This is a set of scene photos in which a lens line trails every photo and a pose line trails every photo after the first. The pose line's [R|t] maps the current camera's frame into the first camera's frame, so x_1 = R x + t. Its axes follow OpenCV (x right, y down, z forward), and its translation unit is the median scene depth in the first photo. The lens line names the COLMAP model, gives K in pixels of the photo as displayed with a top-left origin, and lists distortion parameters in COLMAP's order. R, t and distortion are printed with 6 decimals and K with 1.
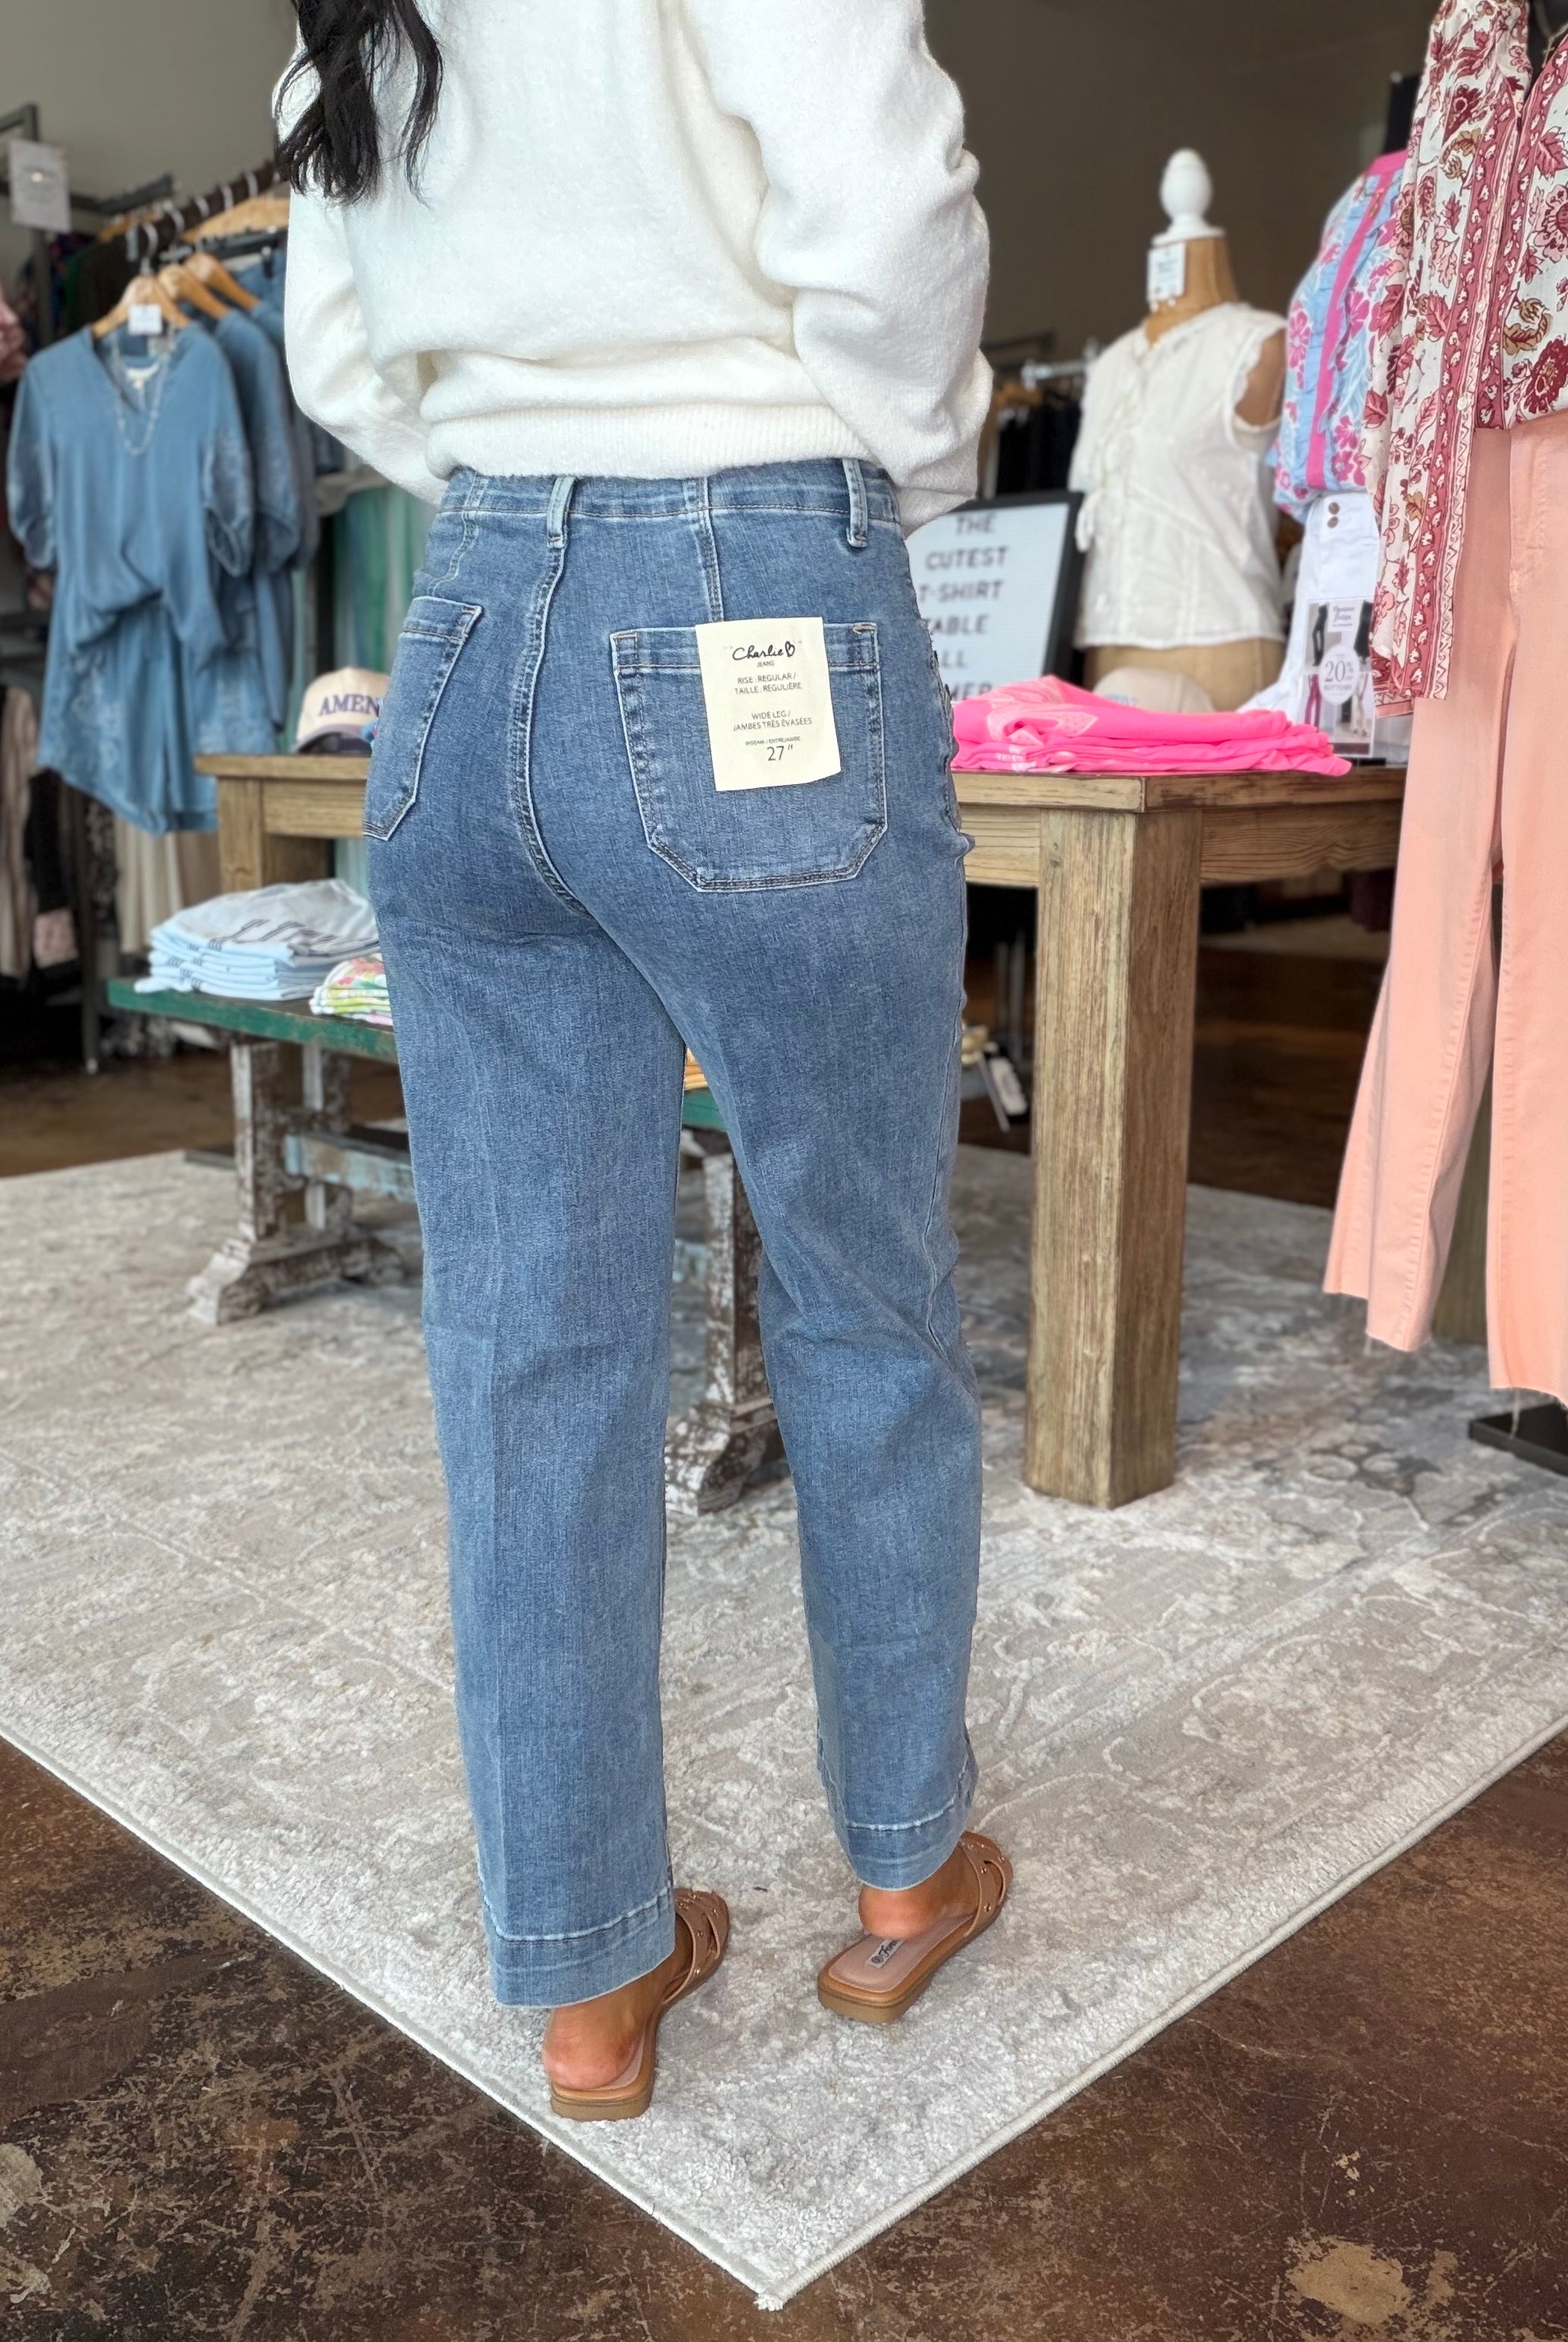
lens RADIAL K [[2088.5, 0, 791.4], [0, 2088.5, 1164.6], [0, 0, 1]] dist [0.000679, -0.000708]
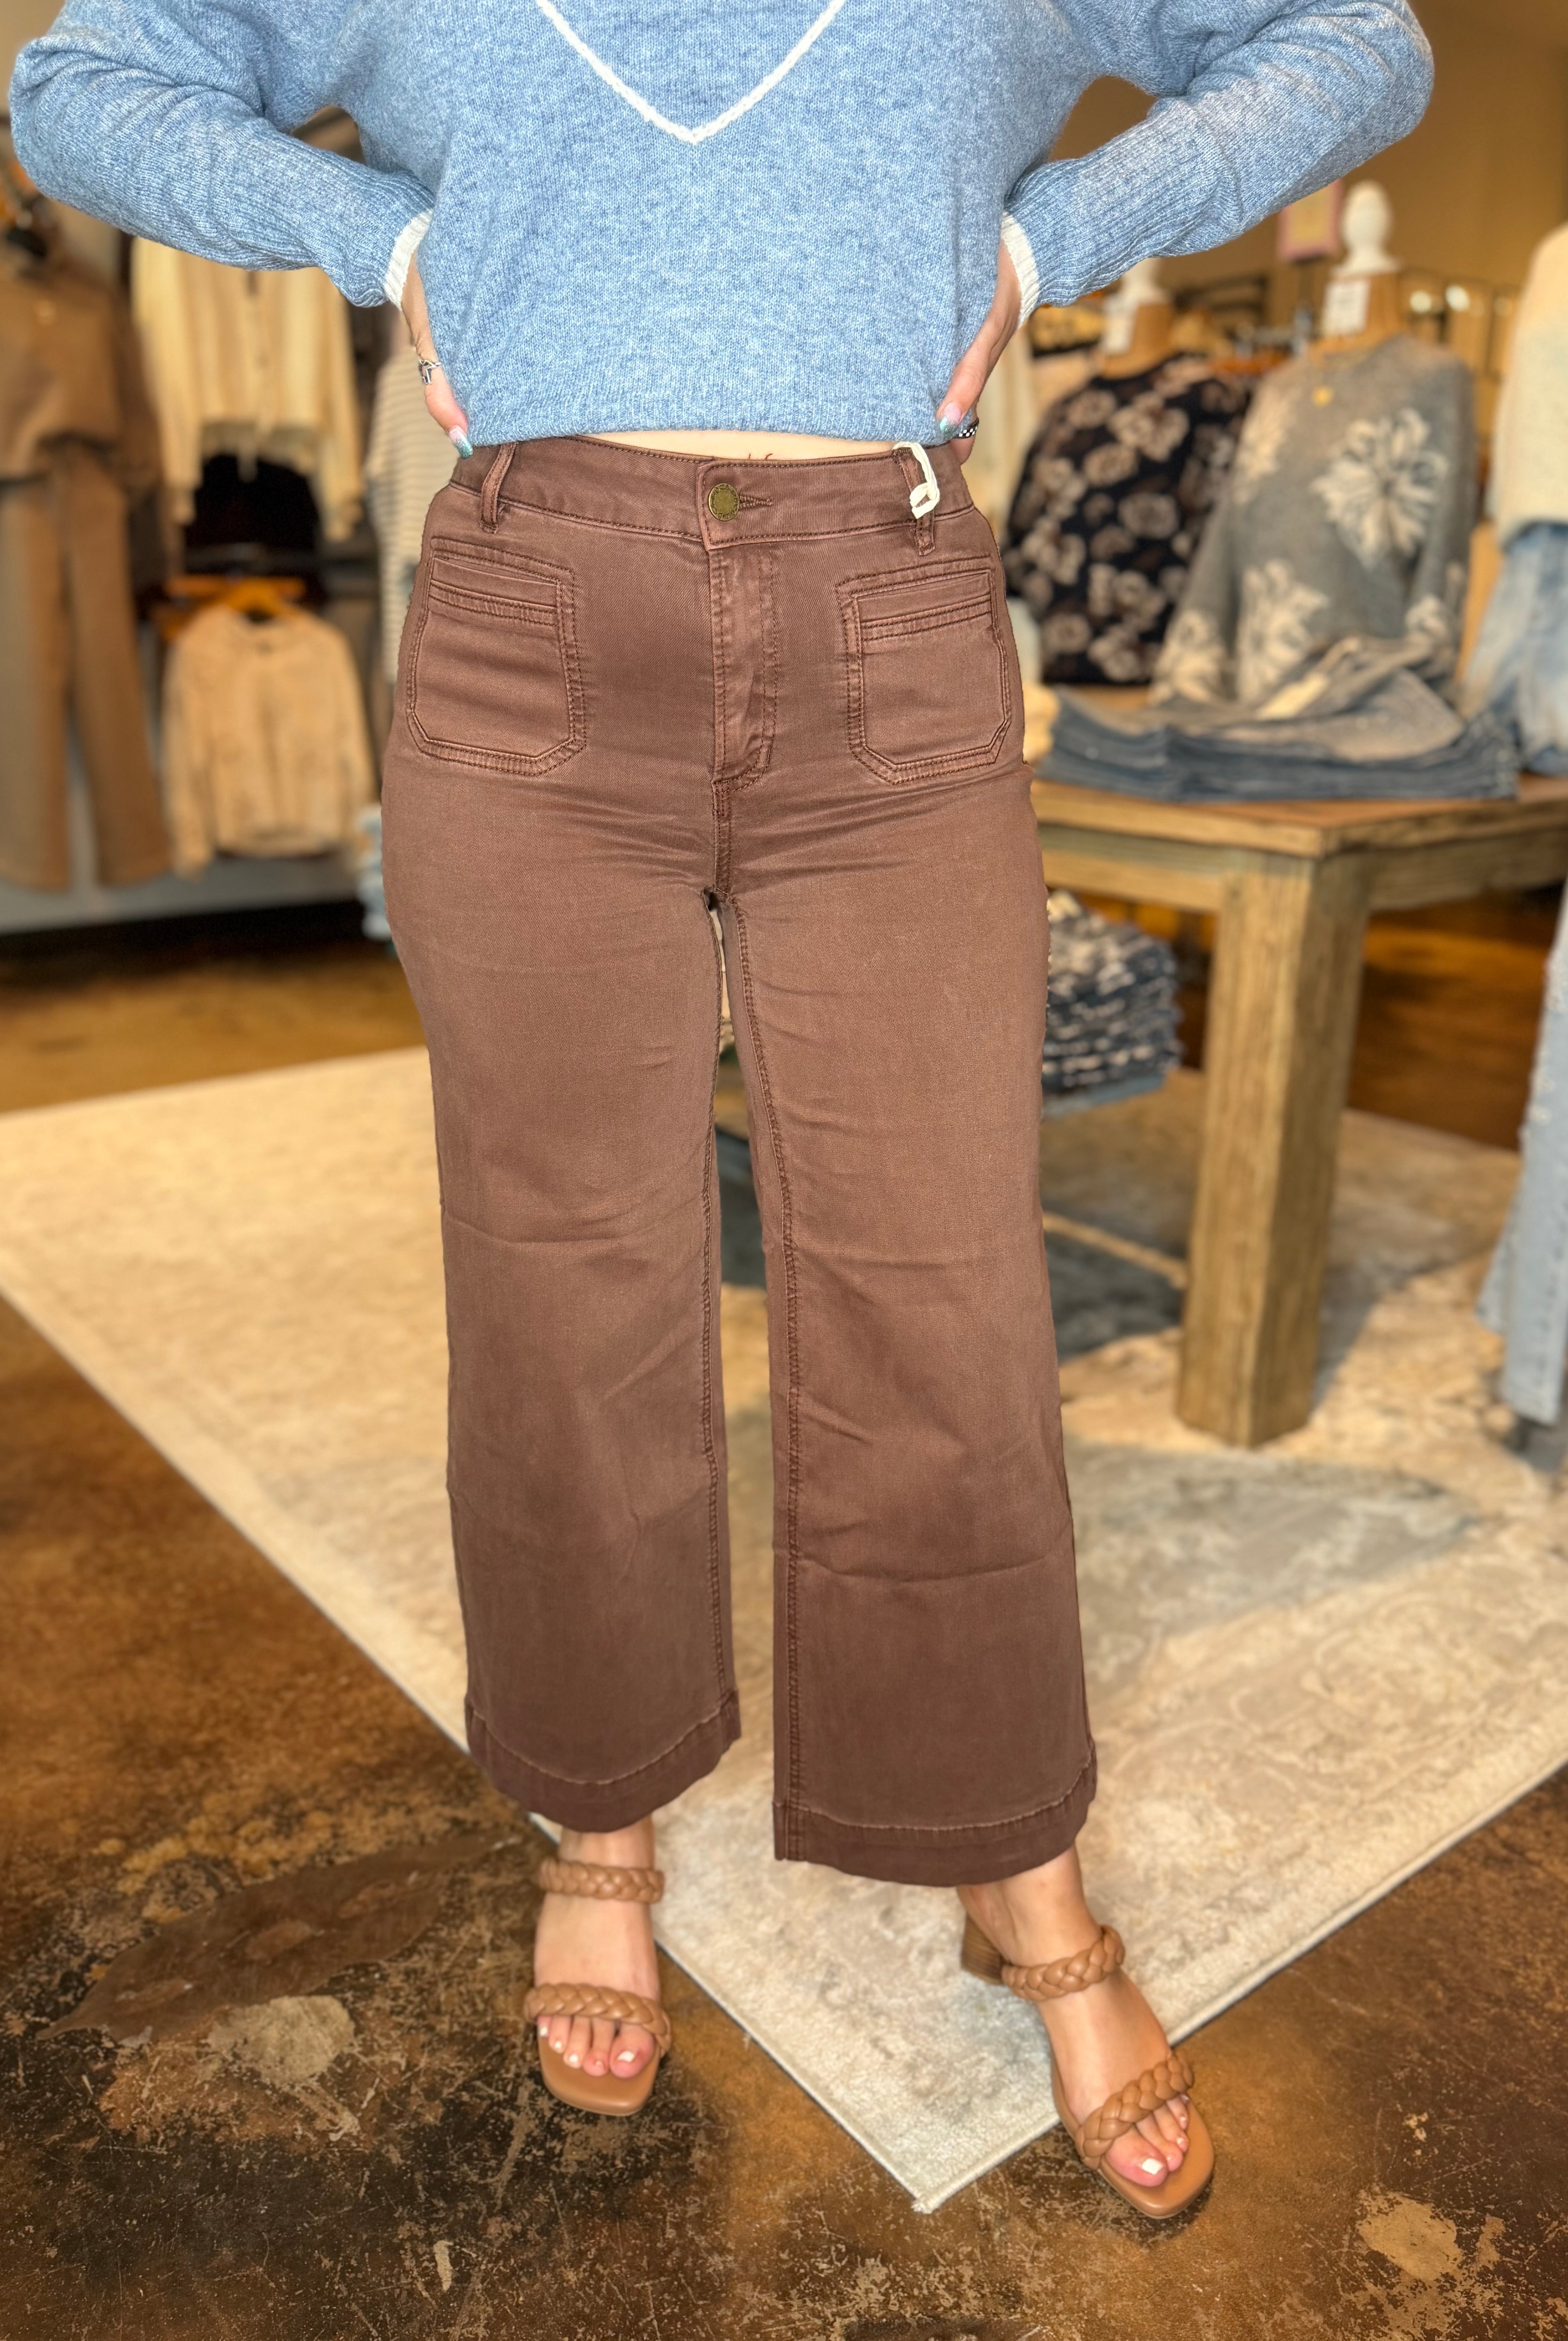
lens RADIAL K [[1790.9, 0, 782.3], [0, 1790.9, 1178.6], [0, 0, 1]] dist [0.015281, -0.024764]
pose [[0.992724, 0.046488, -0.111078, -0.001899], [-0.033945, 0.993099, 0.112258, -0.093060], [0.115530, -0.107671, 0.987451, 0.005181]]
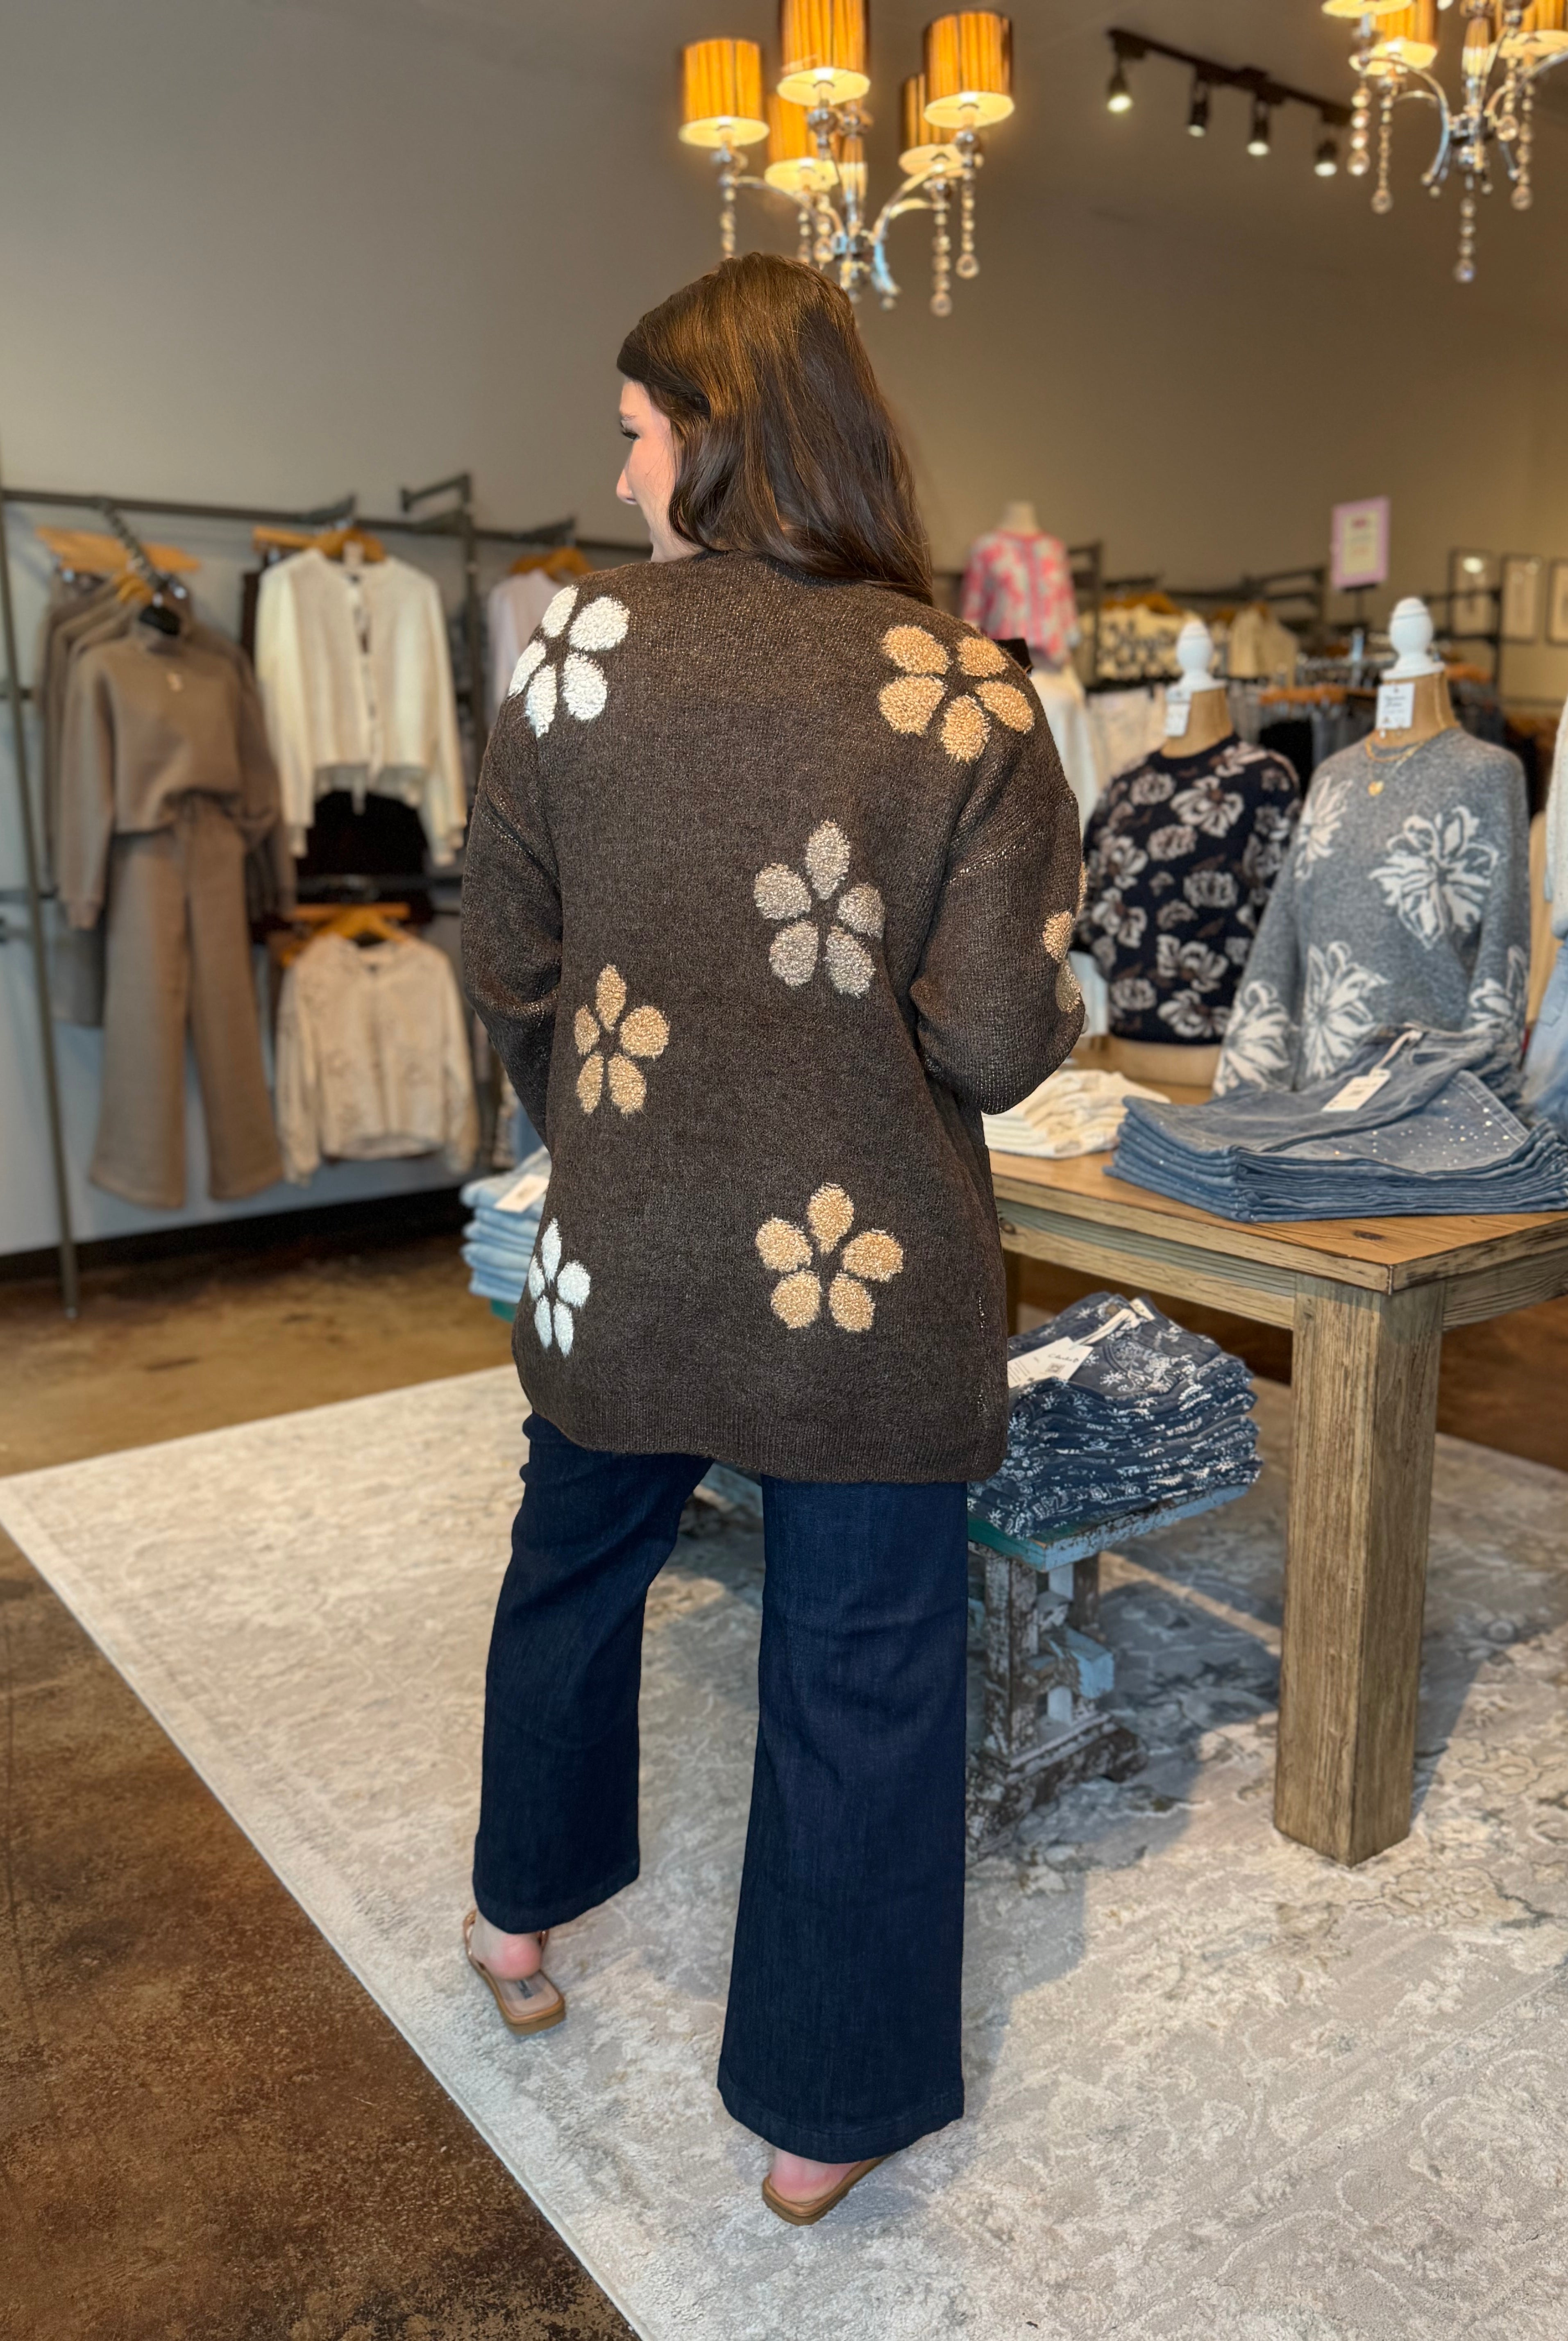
lens RADIAL K [[1790.9, 0, 782.3], [0, 1790.9, 1178.6], [0, 0, 1]] dist [0.015281, -0.024764]
pose [[0.986487, 0.020009, -0.162613, -0.001728], [-0.019800, 0.999800, 0.002911, -0.220918], [0.162638, 0.000348, 0.986686, -0.023967]]
